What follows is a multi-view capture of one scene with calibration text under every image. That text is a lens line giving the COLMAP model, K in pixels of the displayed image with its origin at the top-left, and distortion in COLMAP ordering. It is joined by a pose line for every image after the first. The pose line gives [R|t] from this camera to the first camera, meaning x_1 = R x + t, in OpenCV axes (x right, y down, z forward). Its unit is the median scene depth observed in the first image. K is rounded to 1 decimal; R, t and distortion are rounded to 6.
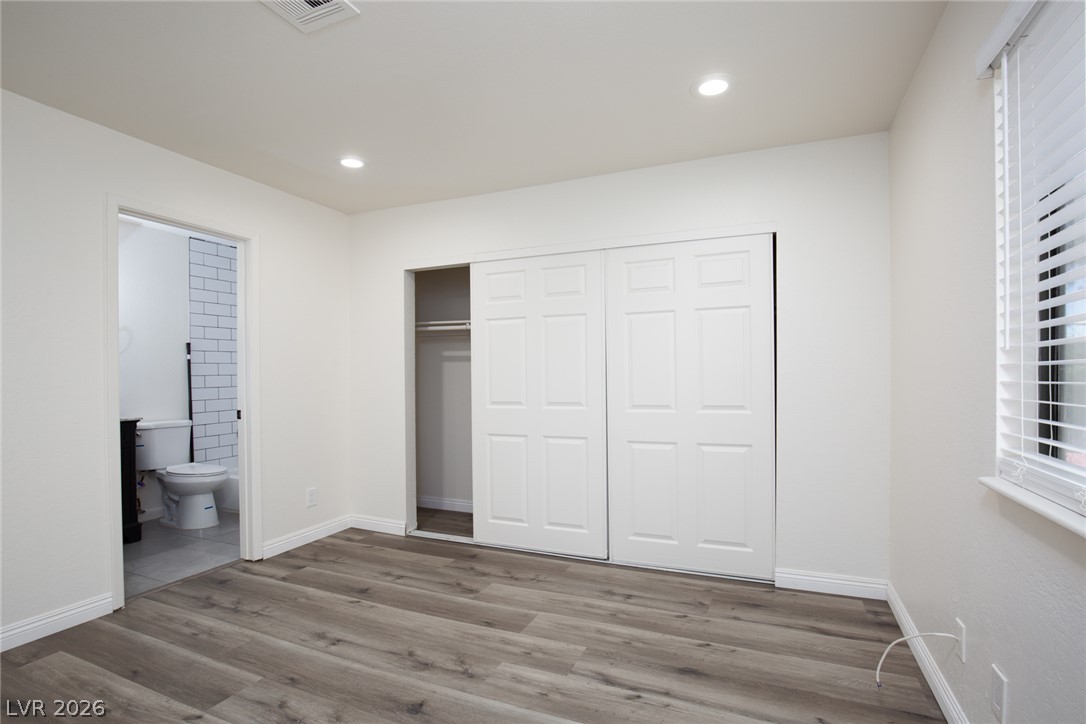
lens RADIAL K [[505.7, 0, 577.1], [0, 505.7, 375.9], [0, 0, 1]] dist [-0.036028, 0.006146]
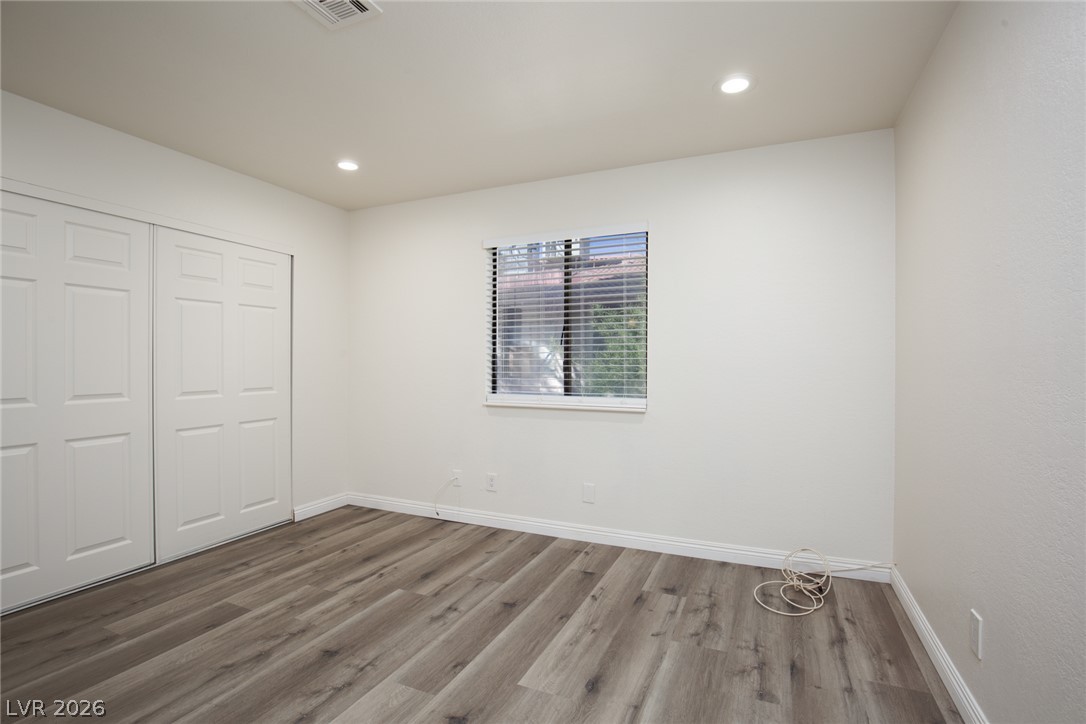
lens RADIAL K [[505.7, 0, 537.7], [0, 505.7, 356.4], [0, 0, 1]] dist [-0.036028, 0.006146]
pose [[0.059454, 0.013727, 0.998137, -0.871169], [-0.005754, 0.999894, -0.013408, -0.003669], [-0.998214, -0.004946, 0.059527, 0.271365]]
